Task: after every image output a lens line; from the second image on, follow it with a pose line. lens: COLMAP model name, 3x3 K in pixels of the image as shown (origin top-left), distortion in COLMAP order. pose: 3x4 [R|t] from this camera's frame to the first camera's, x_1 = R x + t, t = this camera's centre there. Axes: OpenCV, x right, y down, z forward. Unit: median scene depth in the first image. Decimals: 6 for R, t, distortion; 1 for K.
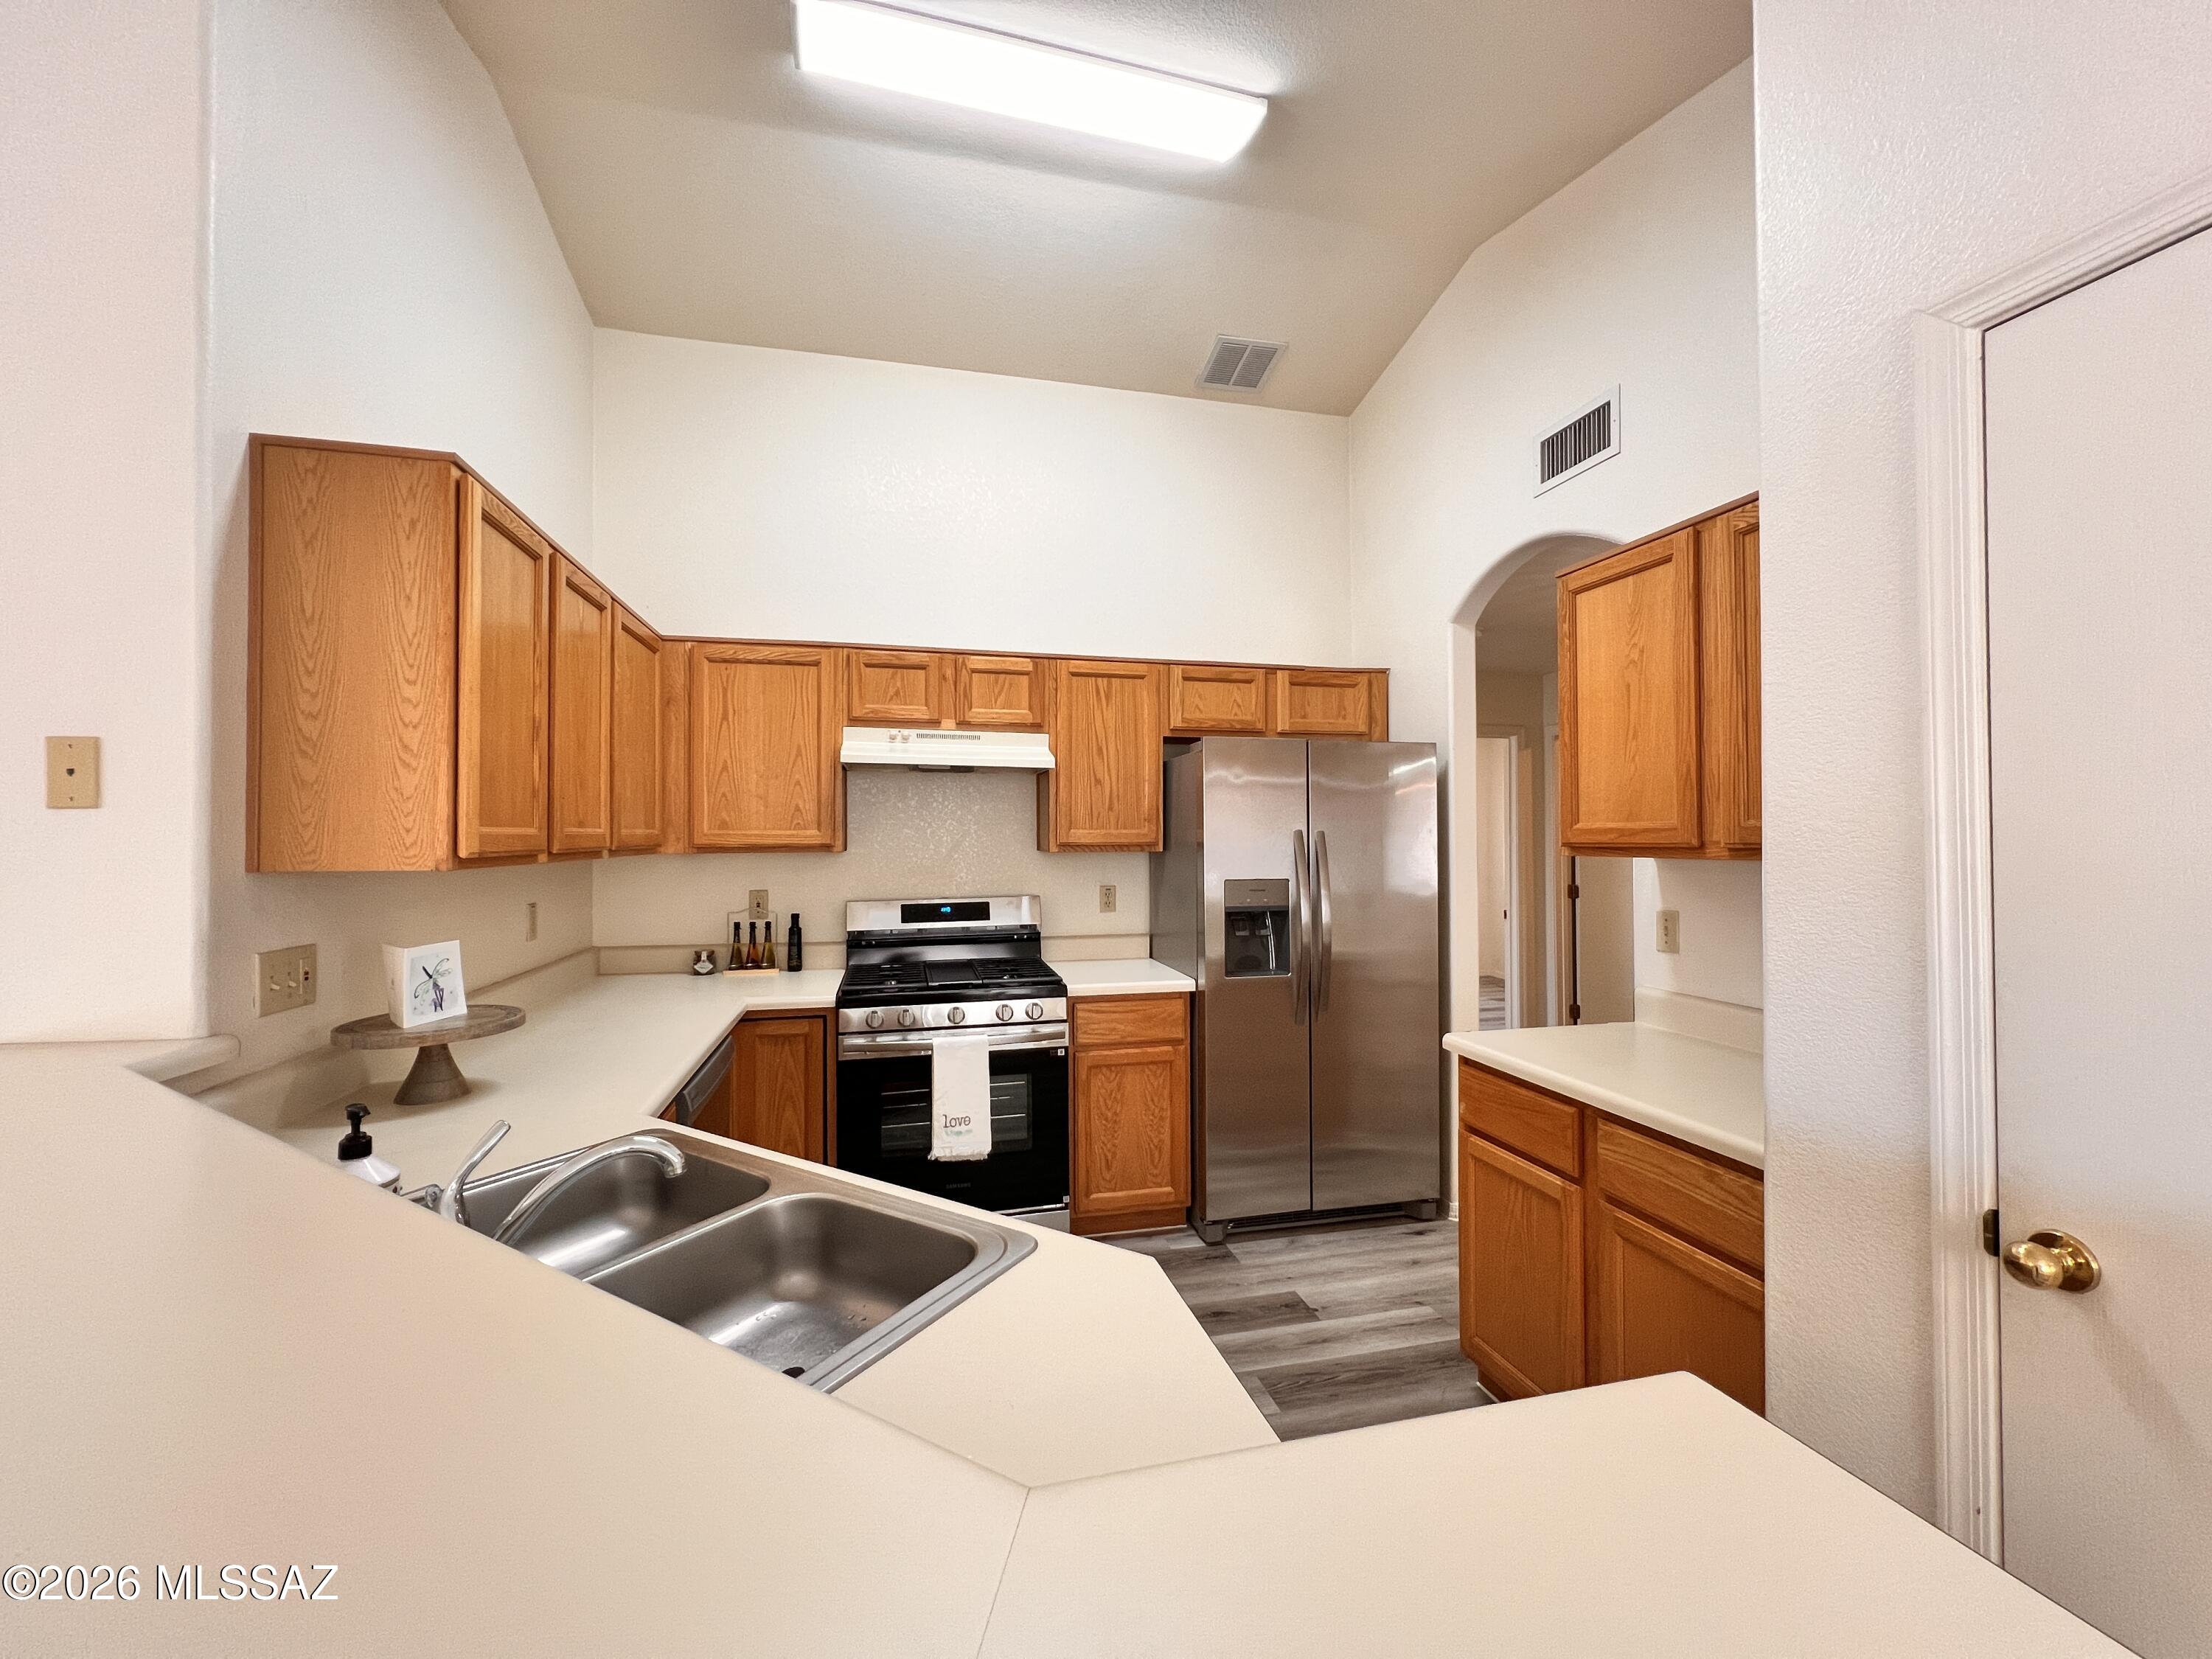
lens RADIAL K [[882.9, 0, 1098.9], [0, 882.9, 828.0], [0, 0, 1]] dist [-0.002606, 0.000830]
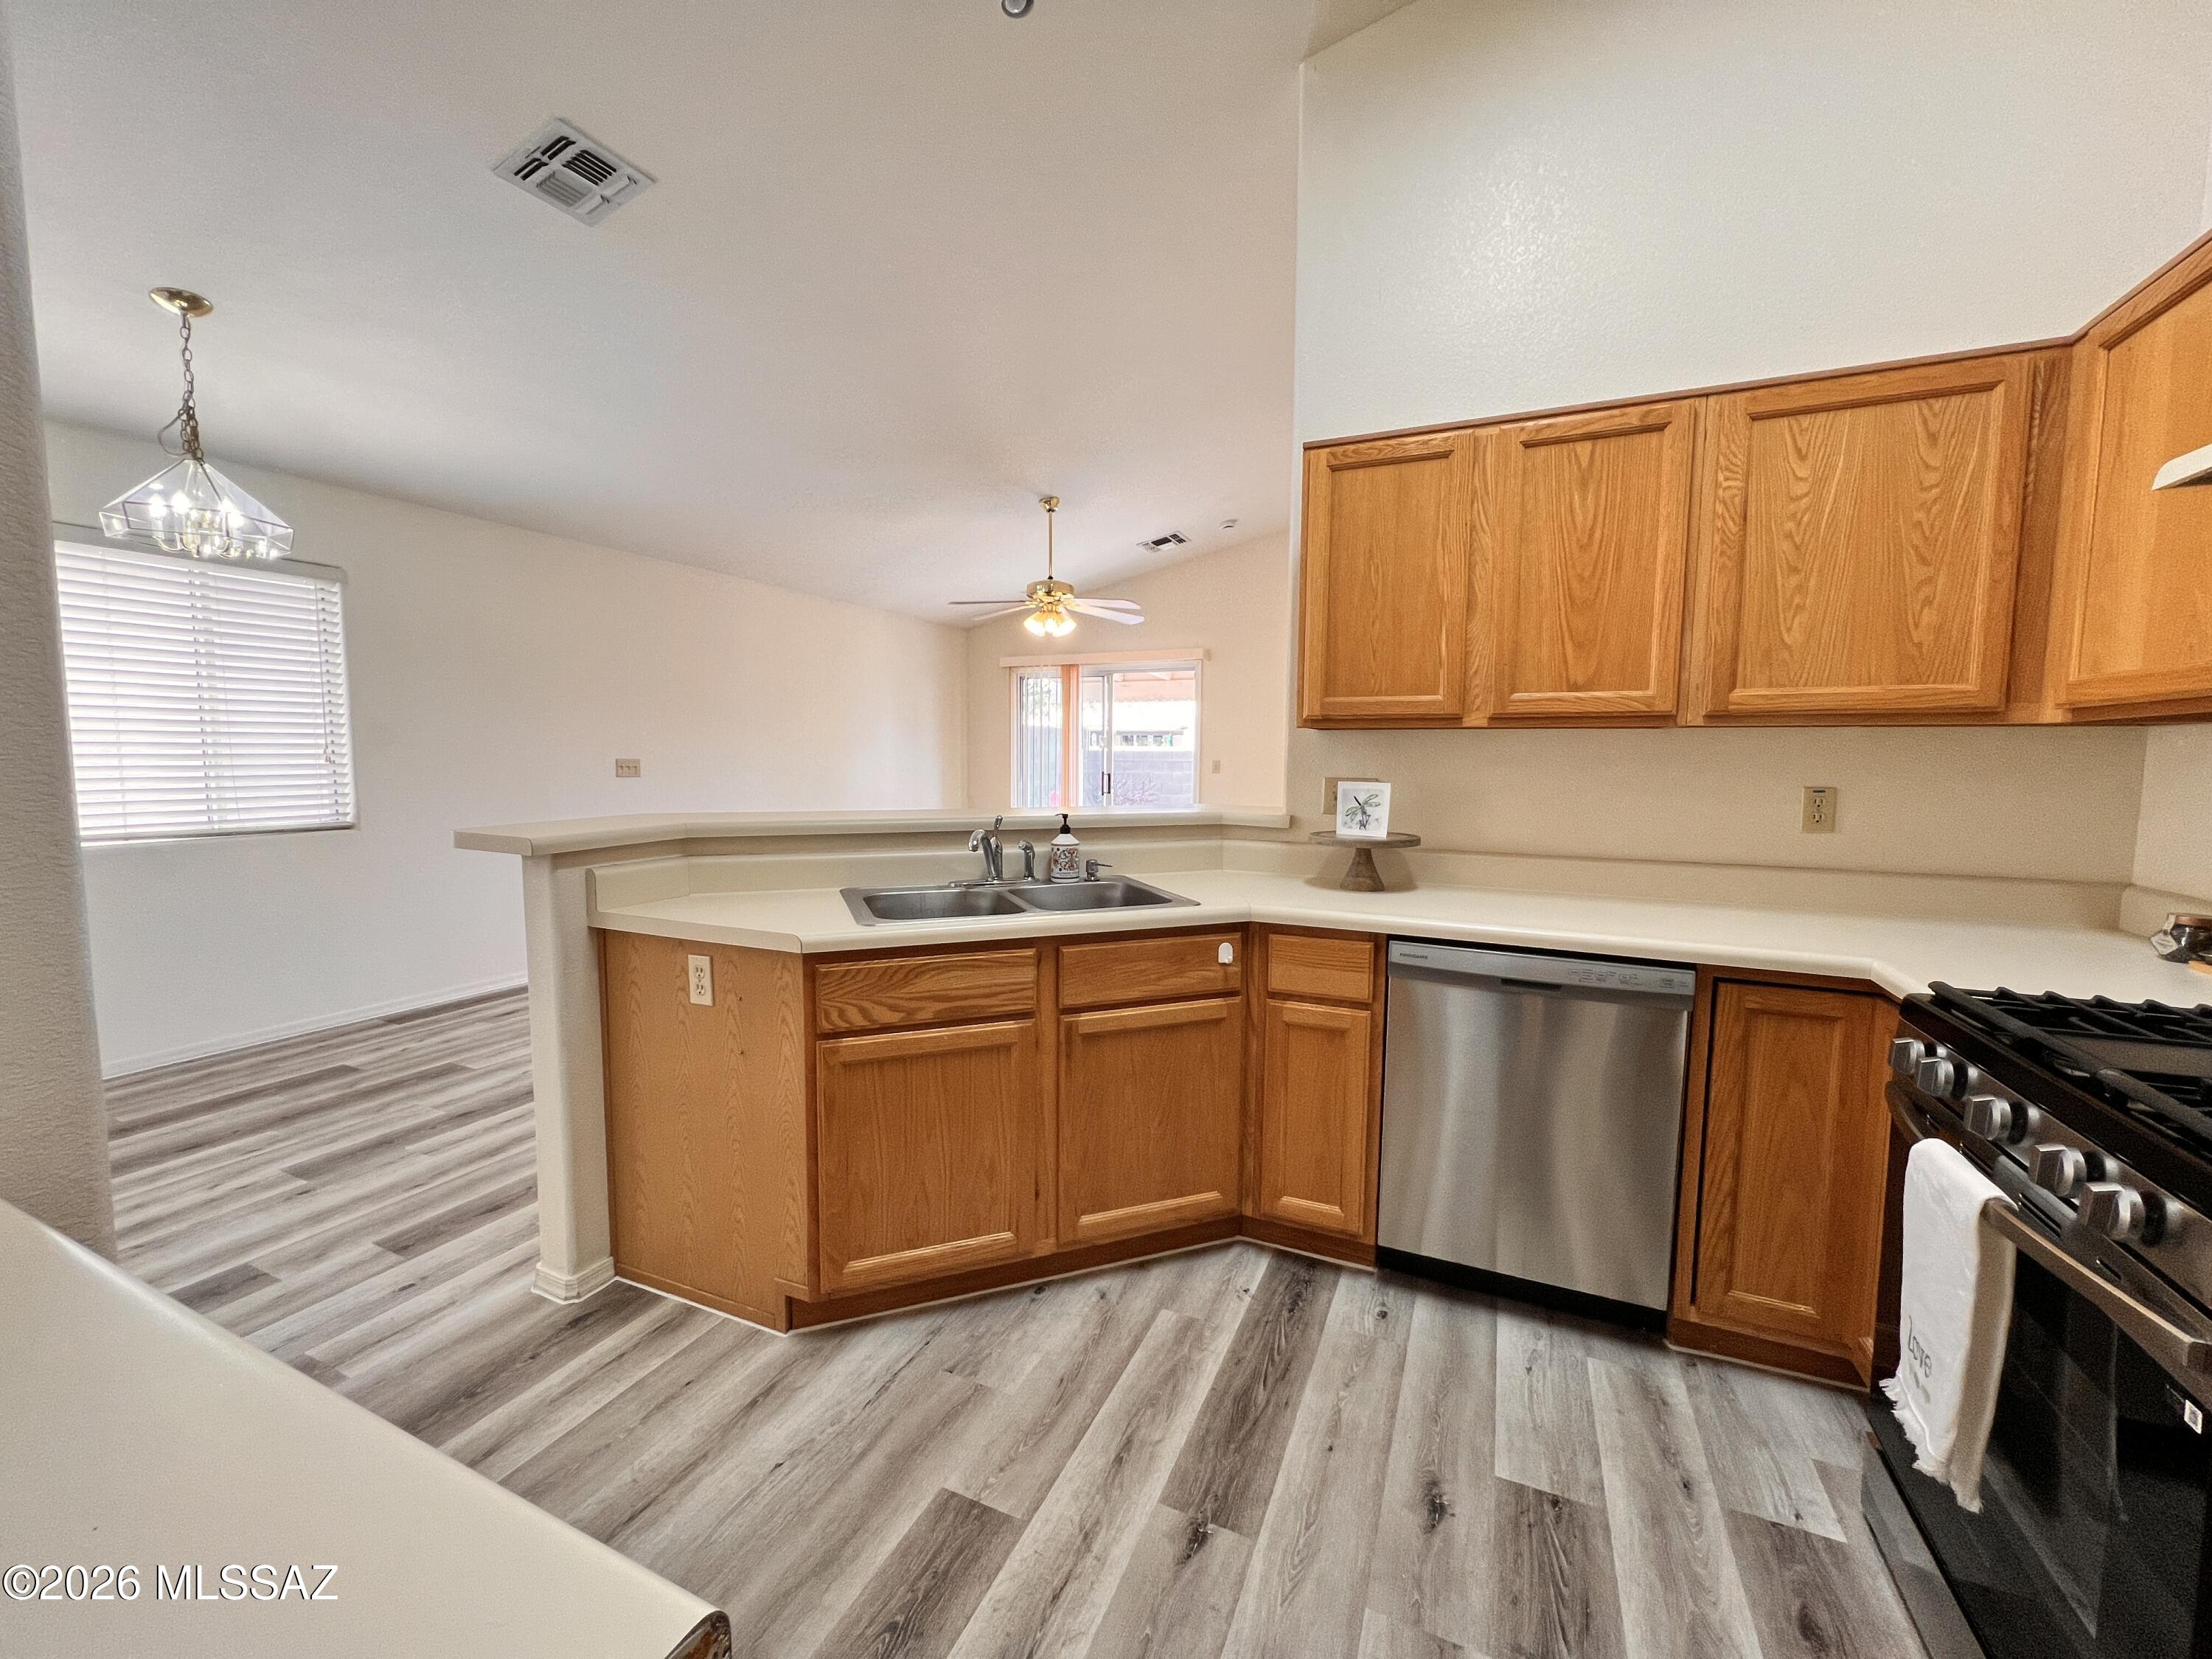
lens RADIAL K [[882.9, 0, 1099.4], [0, 882.9, 826.9], [0, 0, 1]] dist [-0.002606, 0.000830]
pose [[-0.616181, 0.063059, -0.785076, 0.353792], [0.000489, 0.996820, 0.079682, 0.050881], [0.787605, 0.048715, -0.614252, 0.867355]]
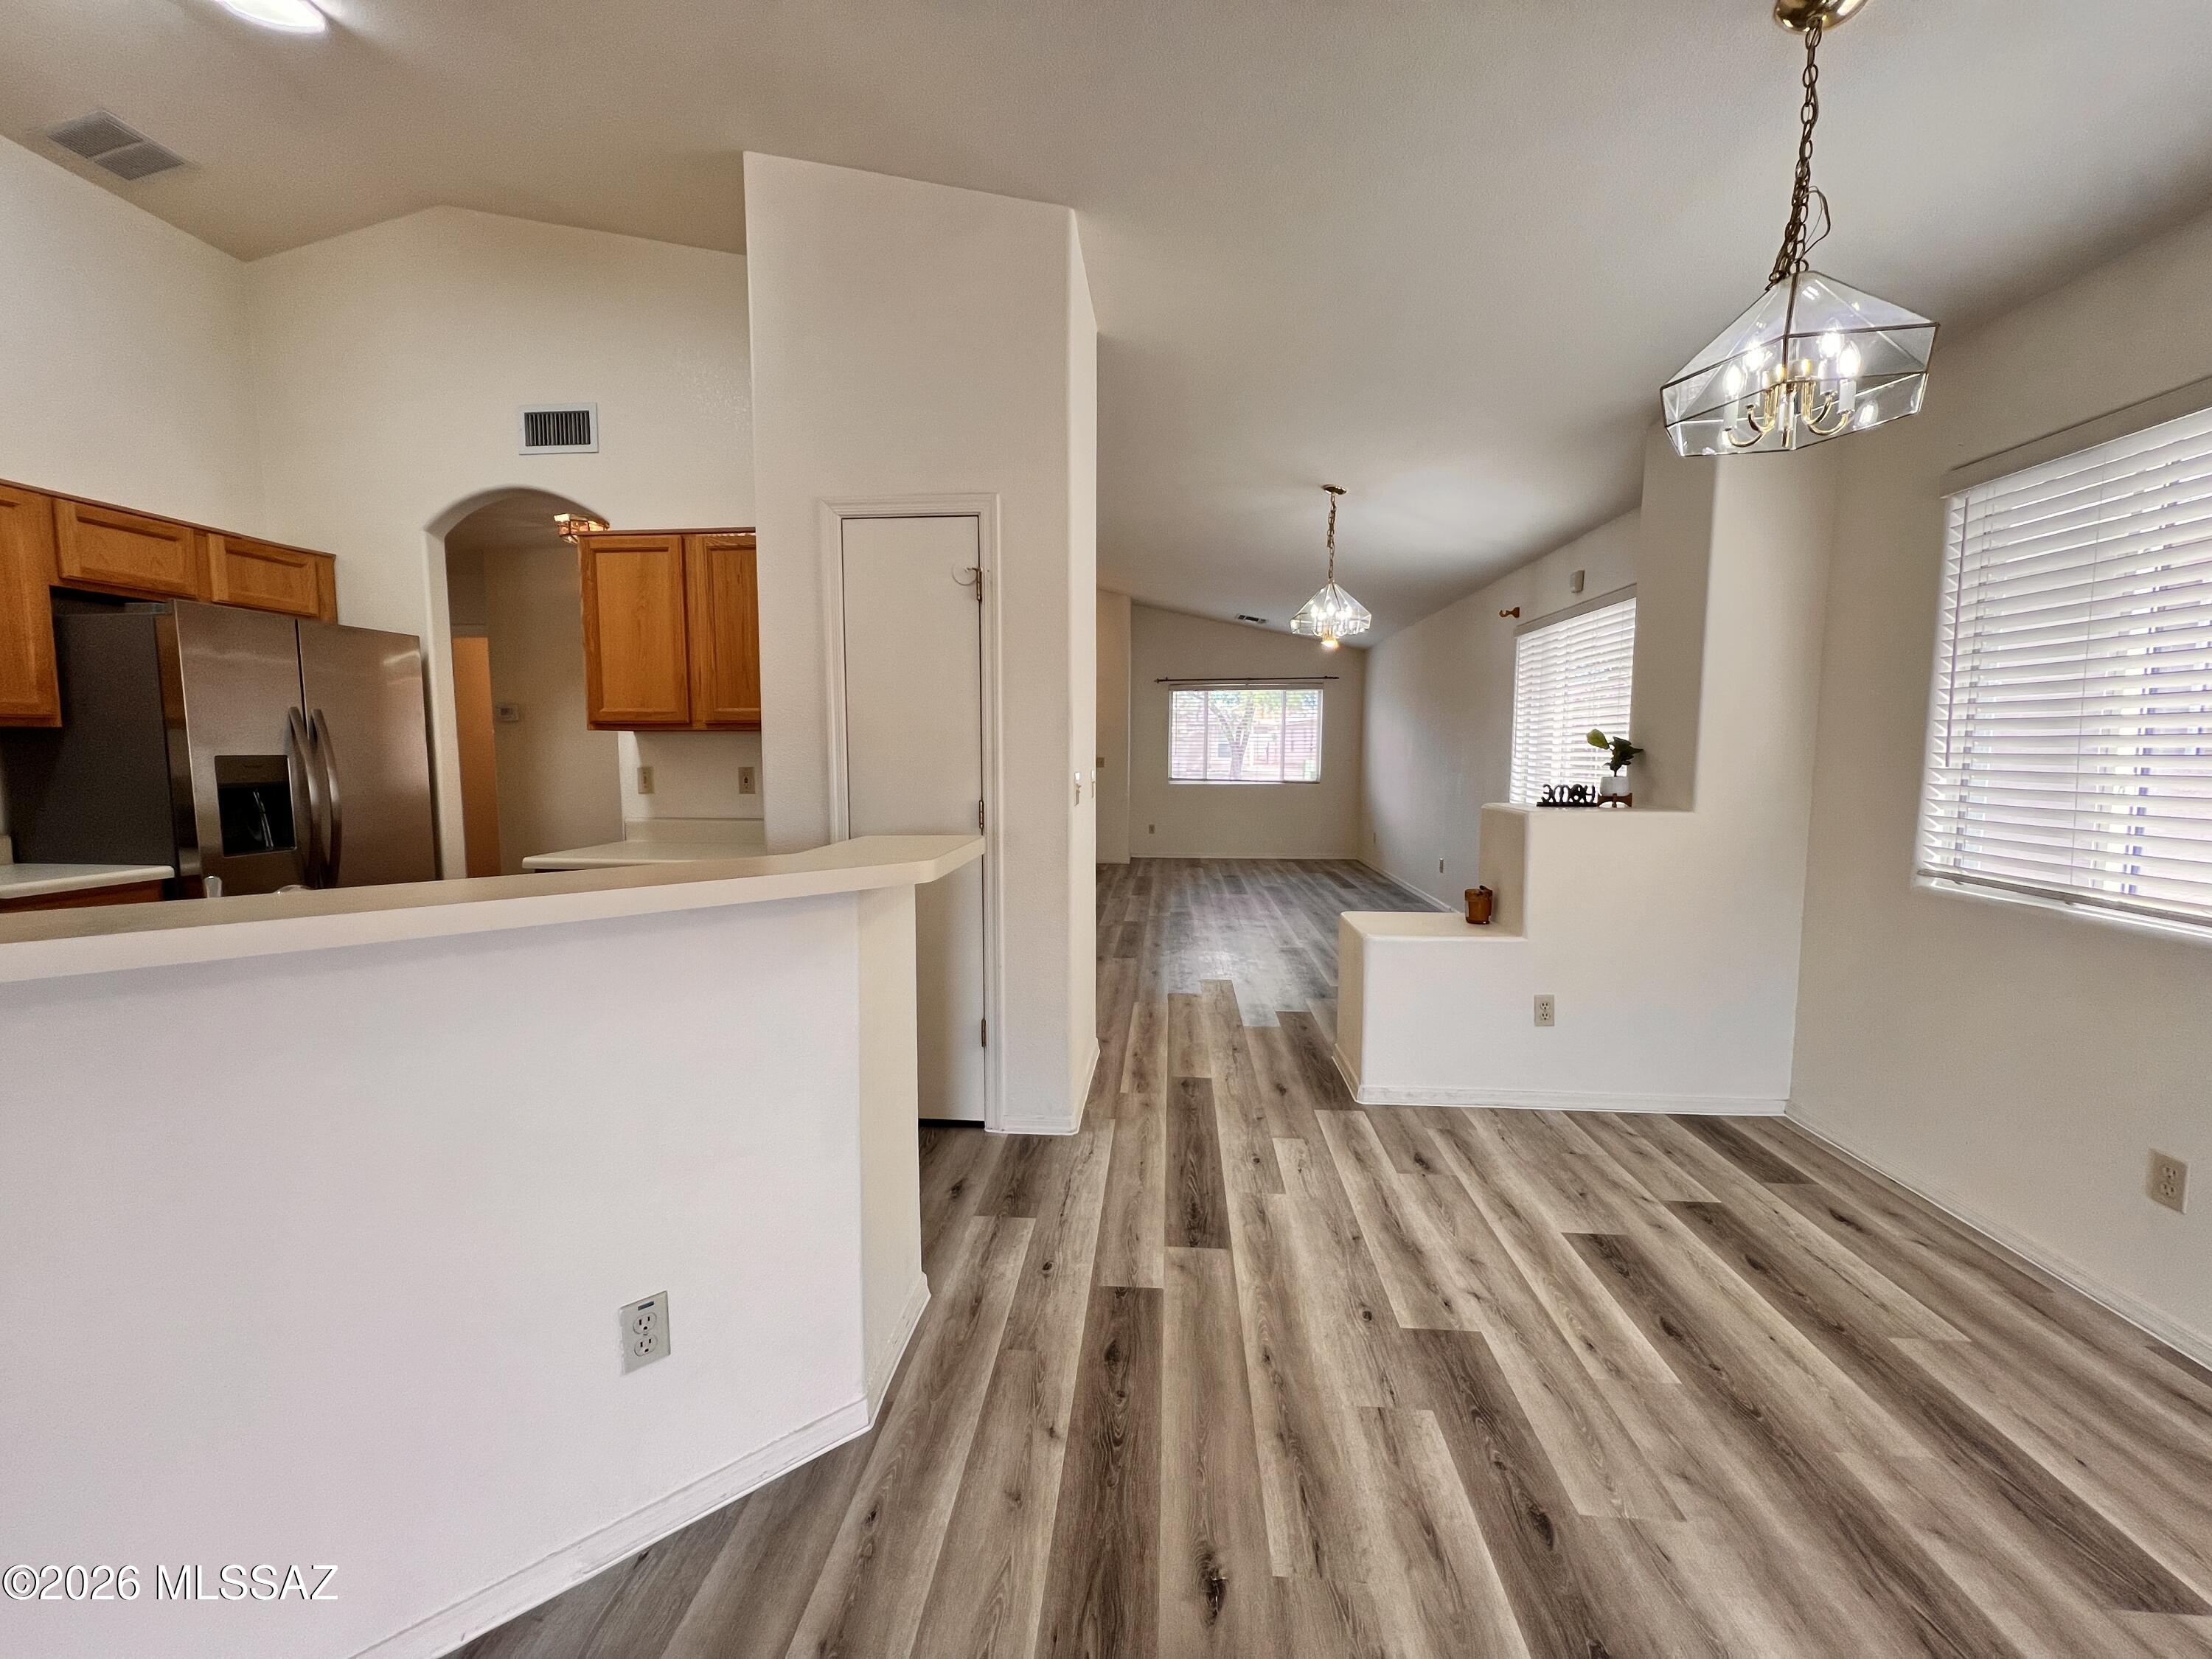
lens RADIAL K [[882.9, 0, 1099.4], [0, 882.9, 825.5], [0, 0, 1]] dist [-0.002606, 0.000830]
pose [[0.310834, -0.078734, 0.947198, -0.469123], [-0.012783, 0.996127, 0.086996, 0.038581], [-0.950378, -0.039149, 0.308624, -0.205321]]
